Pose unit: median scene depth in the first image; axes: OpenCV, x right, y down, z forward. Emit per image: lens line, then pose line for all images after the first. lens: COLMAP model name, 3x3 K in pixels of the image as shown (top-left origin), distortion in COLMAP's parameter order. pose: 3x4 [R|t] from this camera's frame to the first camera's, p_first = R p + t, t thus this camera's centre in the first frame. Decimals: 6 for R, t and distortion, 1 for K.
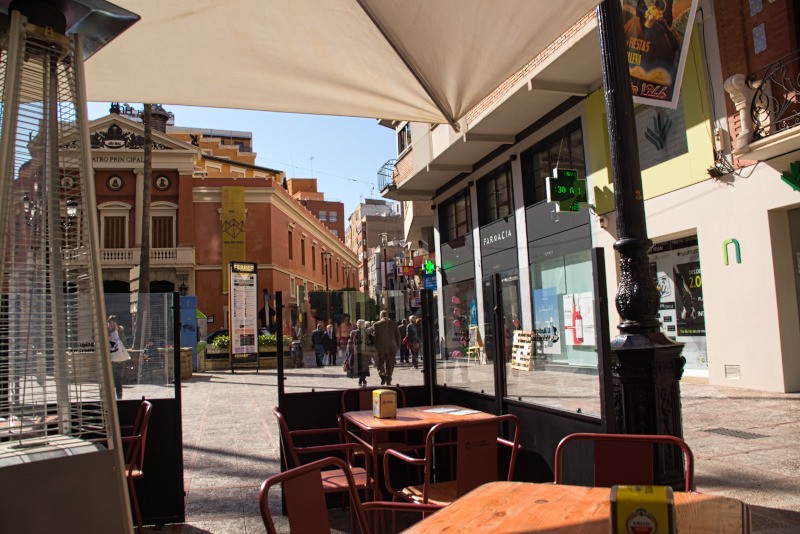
lens RADIAL K [[618.8, 0, 400.0], [0, 618.8, 267.0], [0, 0, 1]] dist [-0.163878, 0.117090]
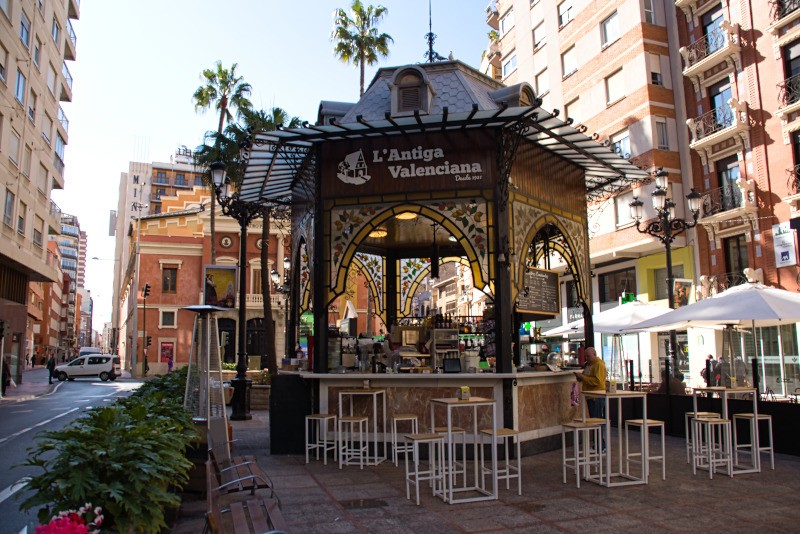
lens RADIAL K [[618.8, 0, 400.0], [0, 618.8, 267.0], [0, 0, 1]] dist [-0.163878, 0.117090]
pose [[0.998850, 0.044010, 0.019045, -0.722112], [-0.043133, 0.998089, -0.044246, -0.152373], [-0.020956, 0.043374, 0.998839, -1.406676]]
